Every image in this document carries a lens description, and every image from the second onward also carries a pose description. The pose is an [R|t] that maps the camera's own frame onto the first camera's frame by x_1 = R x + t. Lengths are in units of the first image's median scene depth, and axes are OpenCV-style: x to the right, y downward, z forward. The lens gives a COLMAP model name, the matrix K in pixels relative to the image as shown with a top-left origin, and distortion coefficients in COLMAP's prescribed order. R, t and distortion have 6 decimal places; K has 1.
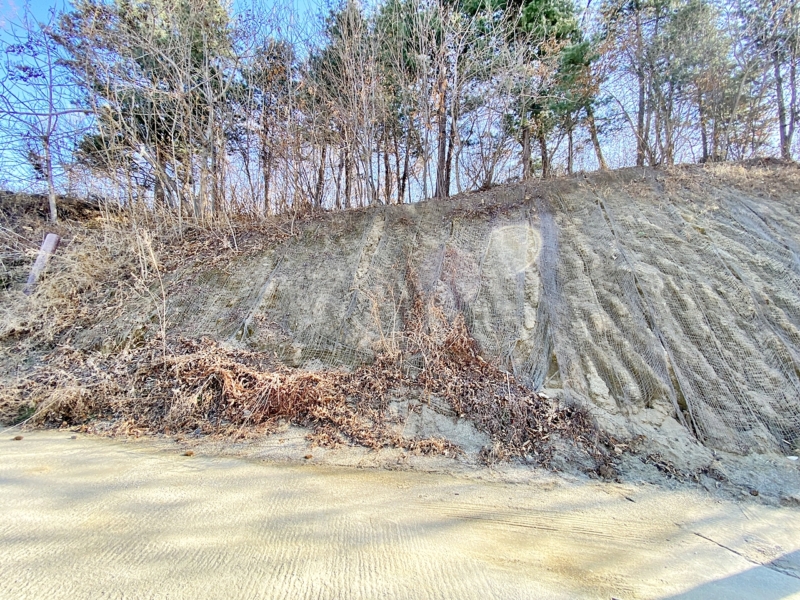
lens RADIAL K [[317.5, 0, 400.0], [0, 317.5, 300.0], [0, 0, 1]] dist [0.000911, -0.013213]
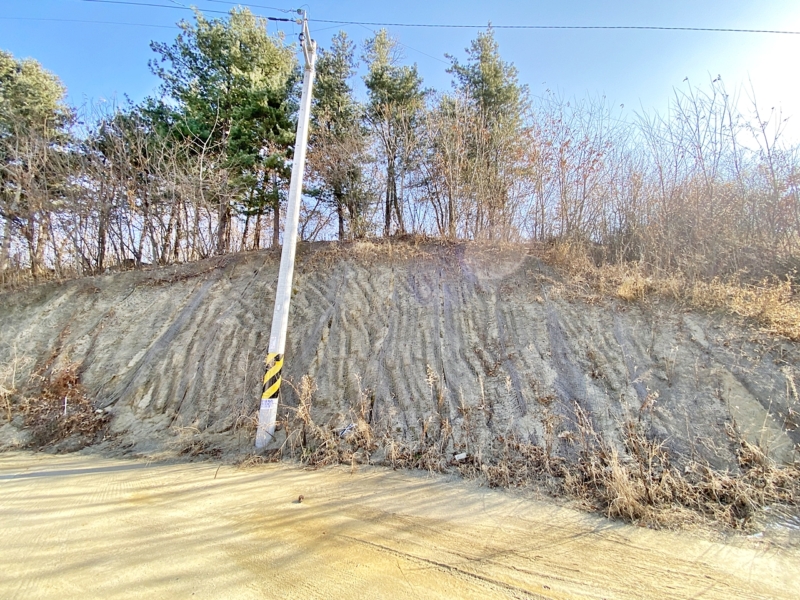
lens RADIAL K [[317.5, 0, 400.0], [0, 317.5, 300.0], [0, 0, 1]] dist [0.000911, -0.013213]
pose [[0.981404, -0.032497, 0.189182, 1.412734], [0.056369, 0.990902, -0.122209, 0.033105], [-0.183489, 0.130601, 0.974308, -0.698195]]
